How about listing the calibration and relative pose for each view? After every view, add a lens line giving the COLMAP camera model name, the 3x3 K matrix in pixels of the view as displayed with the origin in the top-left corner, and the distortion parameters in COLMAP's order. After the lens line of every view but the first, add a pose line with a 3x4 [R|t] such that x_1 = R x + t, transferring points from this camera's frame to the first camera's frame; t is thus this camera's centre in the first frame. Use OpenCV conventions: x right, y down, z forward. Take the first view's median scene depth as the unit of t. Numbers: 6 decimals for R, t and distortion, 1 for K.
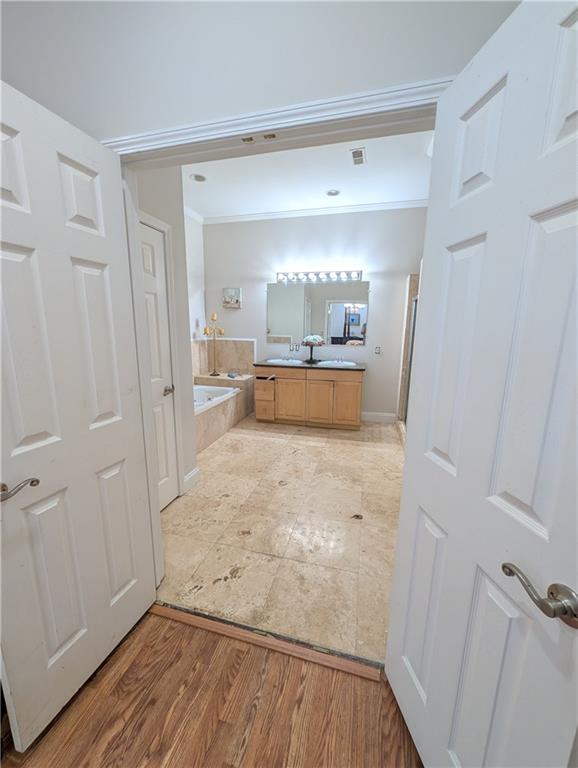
lens RADIAL K [[296.0, 0, 293.0], [0, 296.0, 385.7], [0, 0, 1]] dist [0.000889, 0.000135]
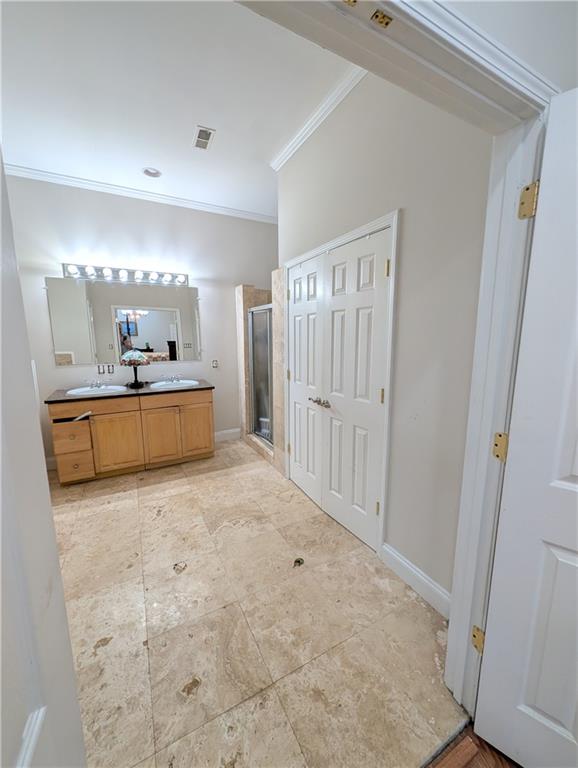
lens RADIAL K [[296.0, 0, 293.0], [0, 296.0, 385.7], [0, 0, 1]] dist [0.000889, 0.000135]
pose [[0.743205, -0.127315, 0.656838, -0.154247], [0.144209, 0.989135, 0.028553, -0.047906], [-0.653337, 0.073501, 0.753491, 0.171546]]
